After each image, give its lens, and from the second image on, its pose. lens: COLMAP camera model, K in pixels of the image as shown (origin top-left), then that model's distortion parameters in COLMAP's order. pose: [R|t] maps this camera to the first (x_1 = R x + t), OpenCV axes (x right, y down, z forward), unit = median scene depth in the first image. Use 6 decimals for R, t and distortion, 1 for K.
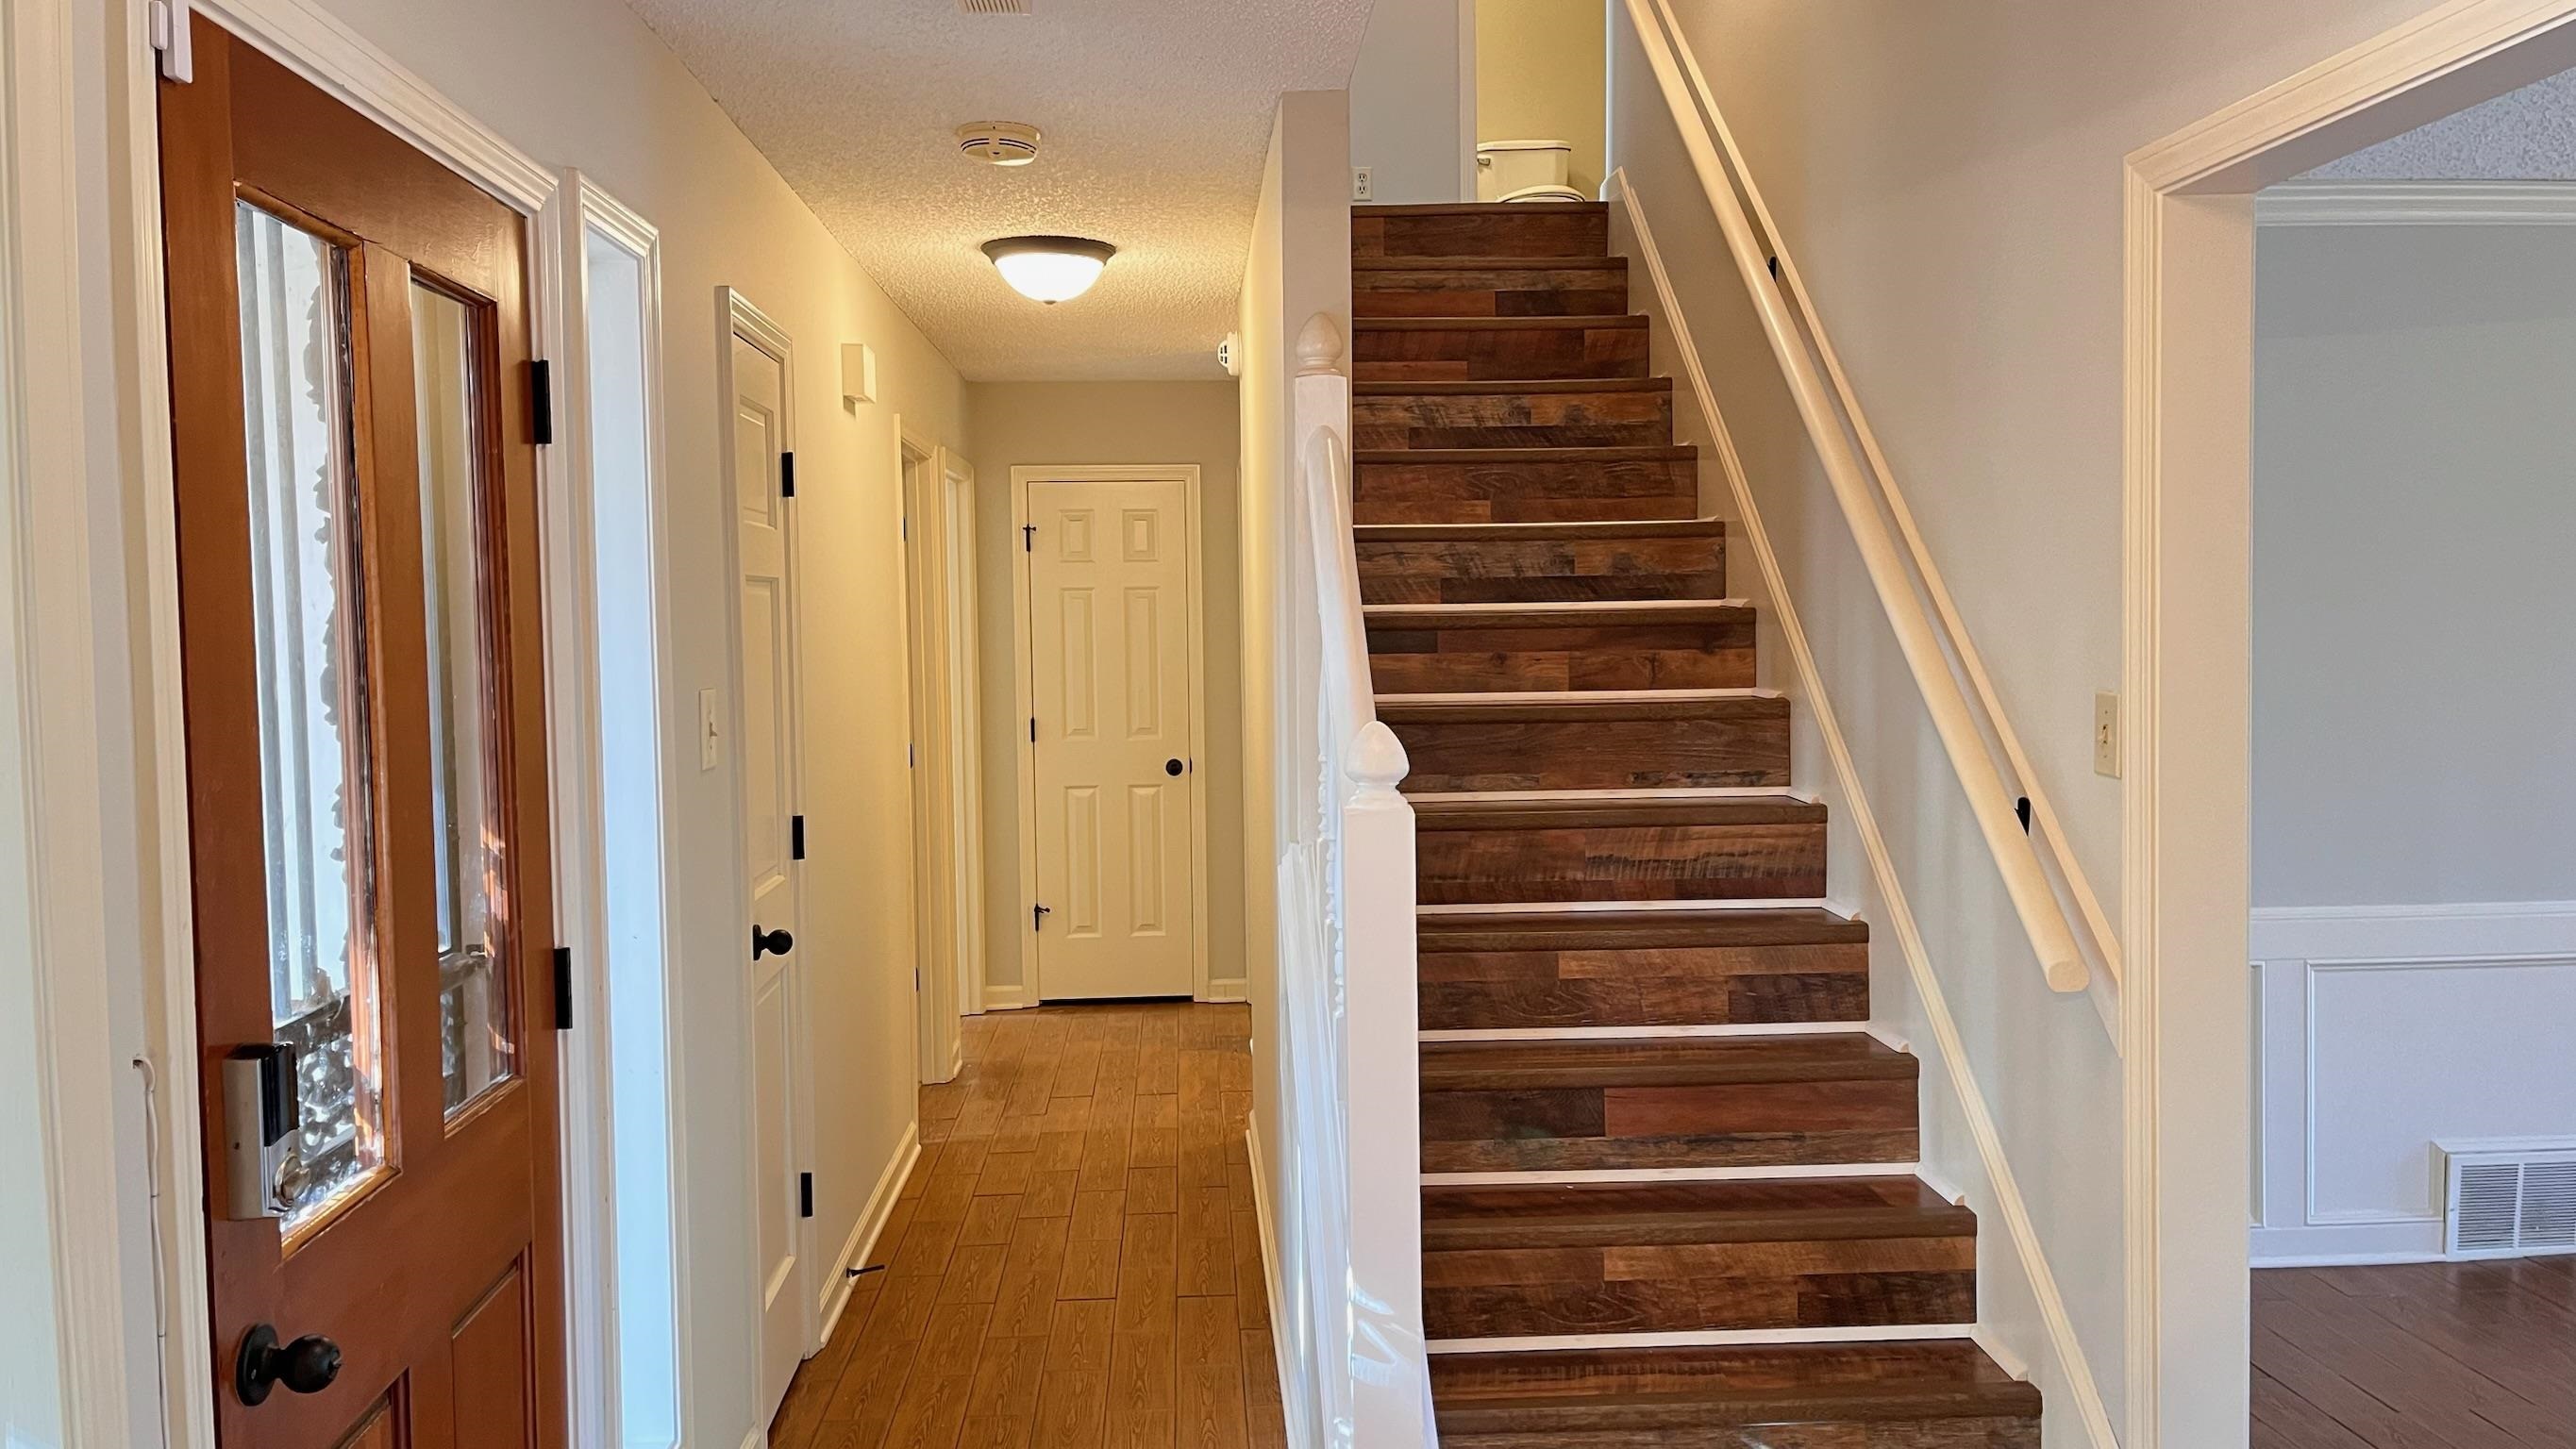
lens RADIAL K [[1969.8, 0, 1292.3], [0, 1969.8, 708.5], [0, 0, 1]] dist [0.044259, -0.021574]
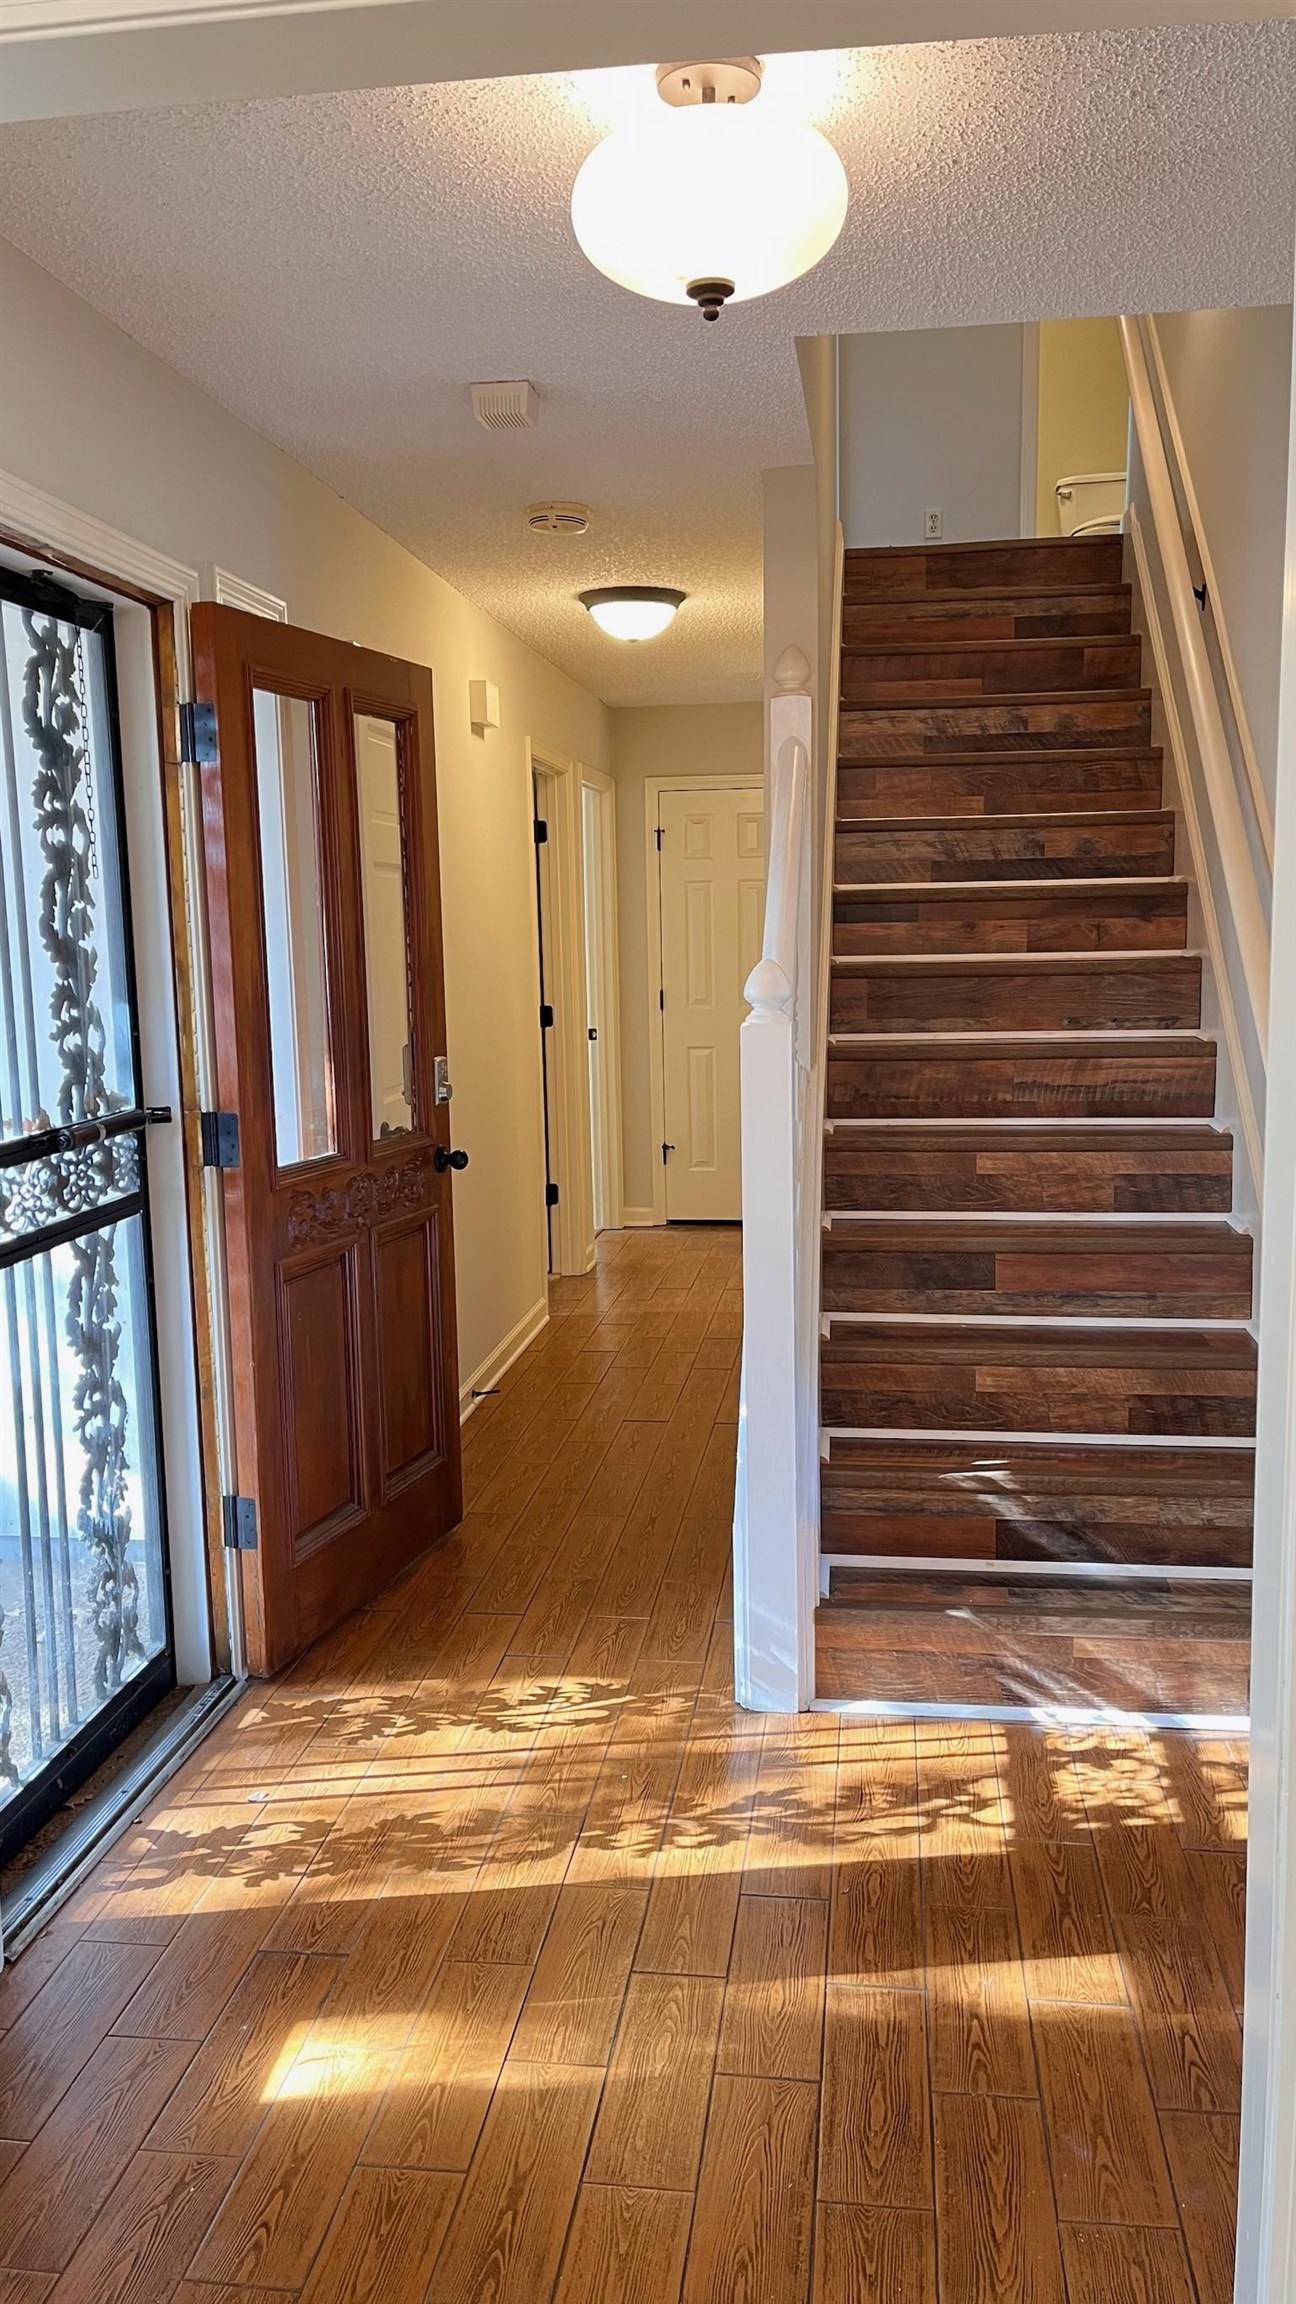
lens RADIAL K [[1762.0, 0, 649.8], [0, 1762.0, 1168.7], [0, 0, 1]] dist [0.044259, -0.021574]
pose [[0.982043, 0.022519, -0.187306, 0.125092], [-0.004919, 0.995569, 0.093906, 0.024262], [0.188591, -0.091298, 0.977803, -0.140452]]
